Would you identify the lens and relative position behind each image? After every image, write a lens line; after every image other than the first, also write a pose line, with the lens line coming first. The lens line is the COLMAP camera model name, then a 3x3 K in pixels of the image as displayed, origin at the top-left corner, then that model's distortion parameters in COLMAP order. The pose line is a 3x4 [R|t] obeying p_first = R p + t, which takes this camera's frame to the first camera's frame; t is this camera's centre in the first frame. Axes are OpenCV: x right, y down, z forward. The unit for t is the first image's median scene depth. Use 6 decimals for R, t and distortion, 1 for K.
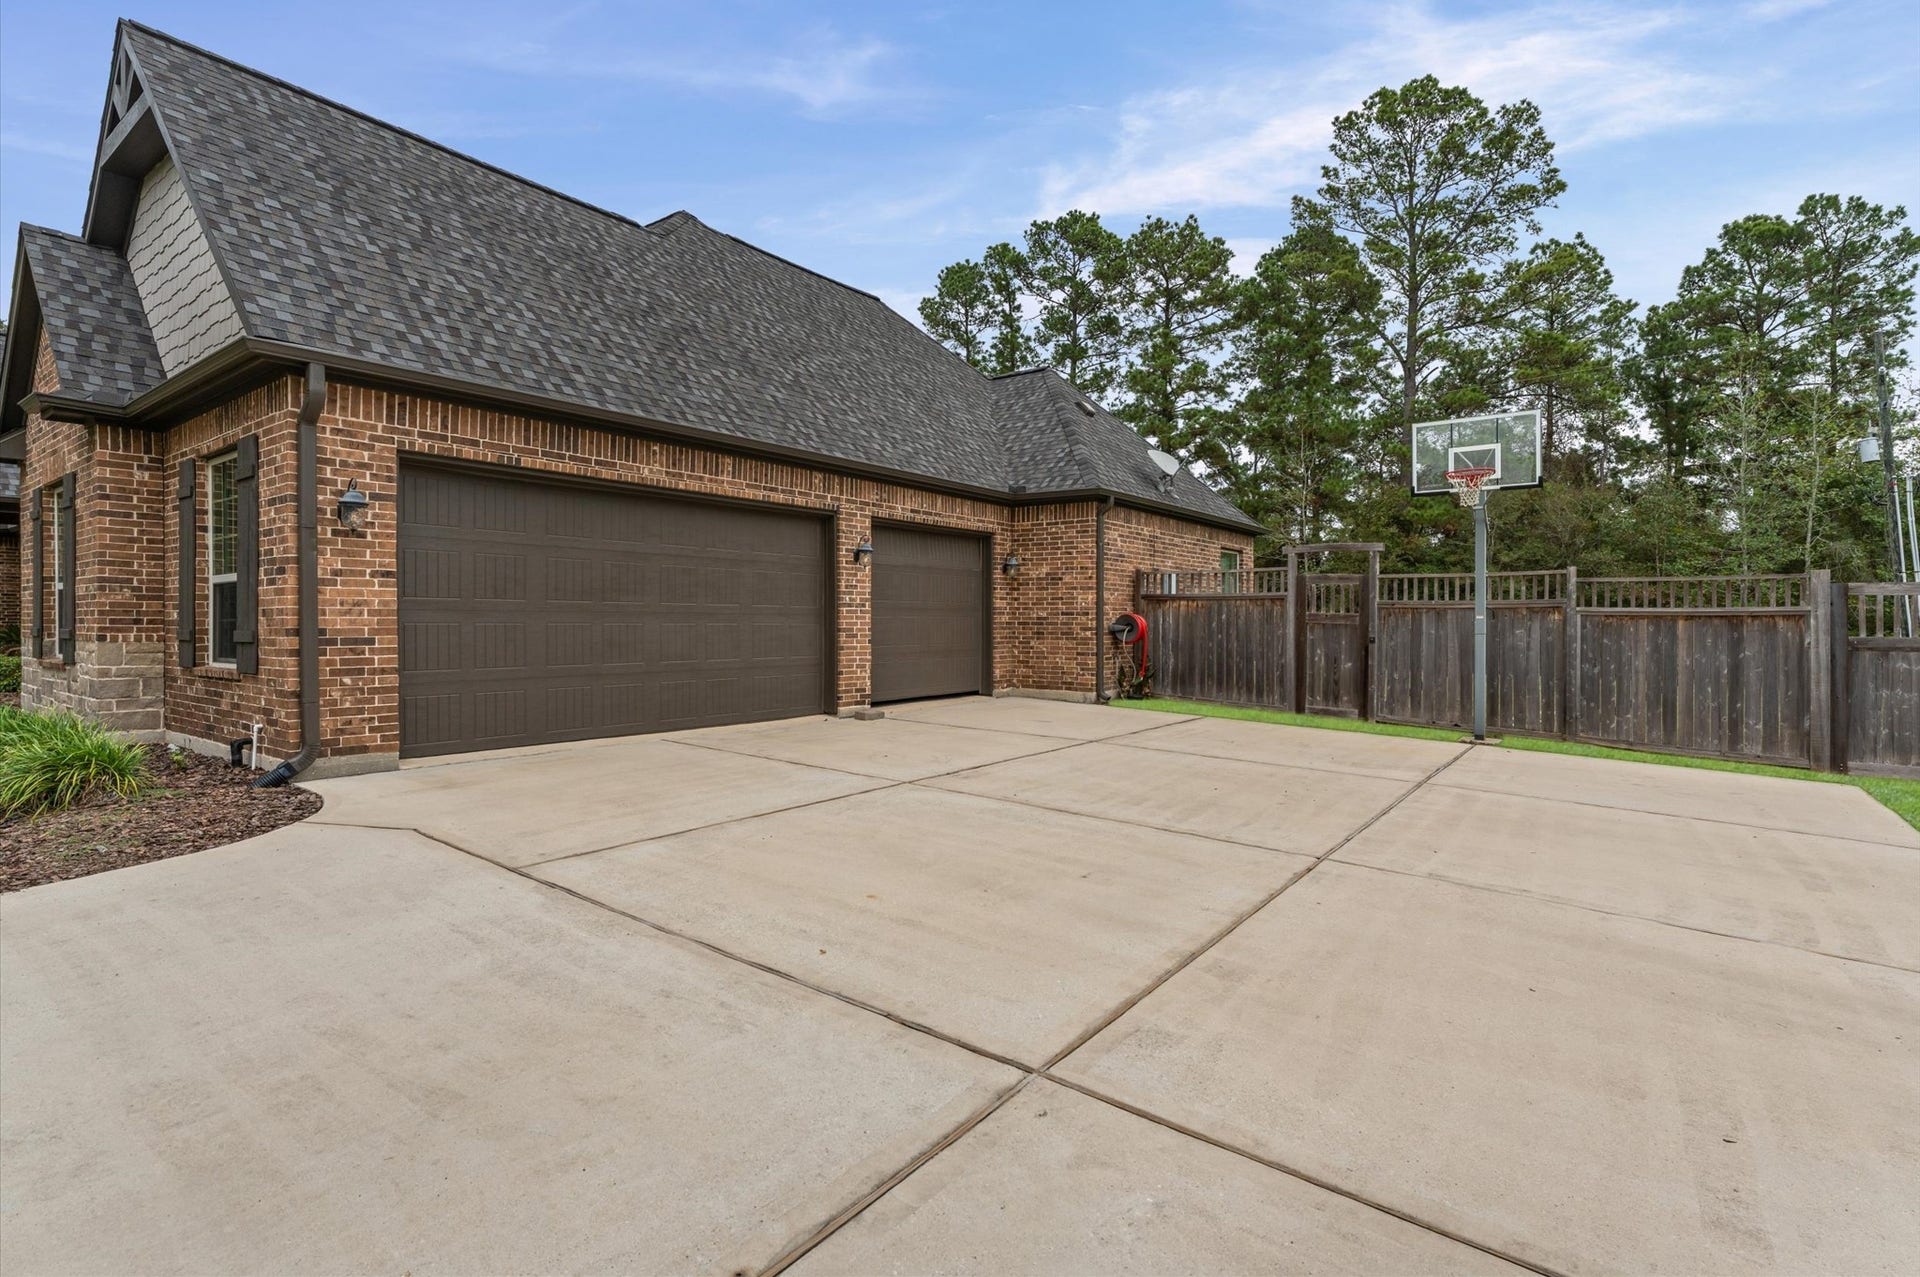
lens RADIAL K [[893.8, 0, 960.0], [0, 893.8, 638.5], [0, 0, 1]] dist [-0.002175, -0.000838]
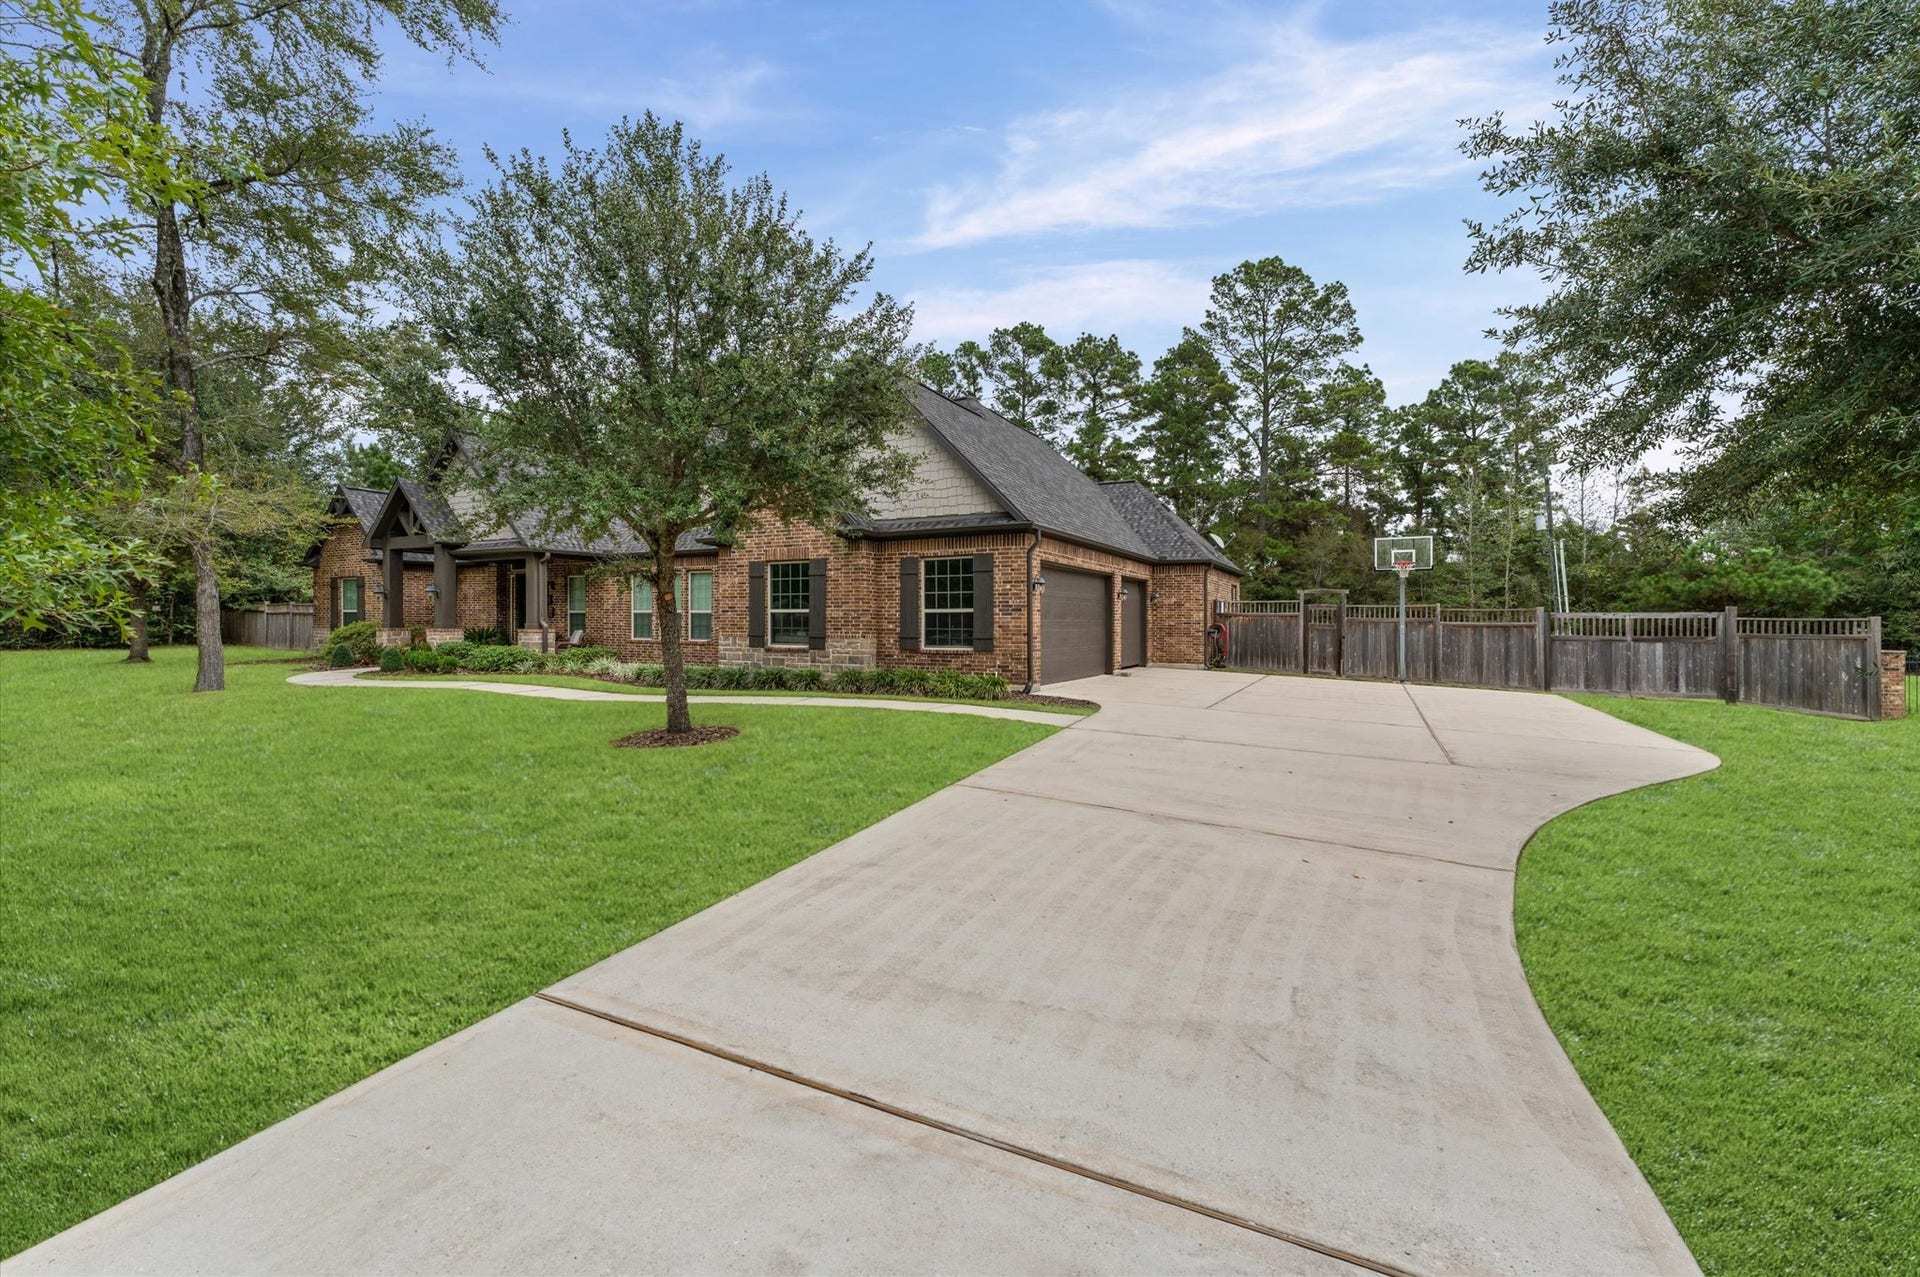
lens RADIAL K [[765.9, 0, 957.3], [0, 765.9, 631.4], [0, 0, 1]] dist [-0.001075, -0.000151]
pose [[0.987887, -0.000276, 0.155177, -0.195187], [0.001157, 0.999984, -0.005591, -0.000608], [-0.155173, 0.005703, 0.987871, -0.170361]]
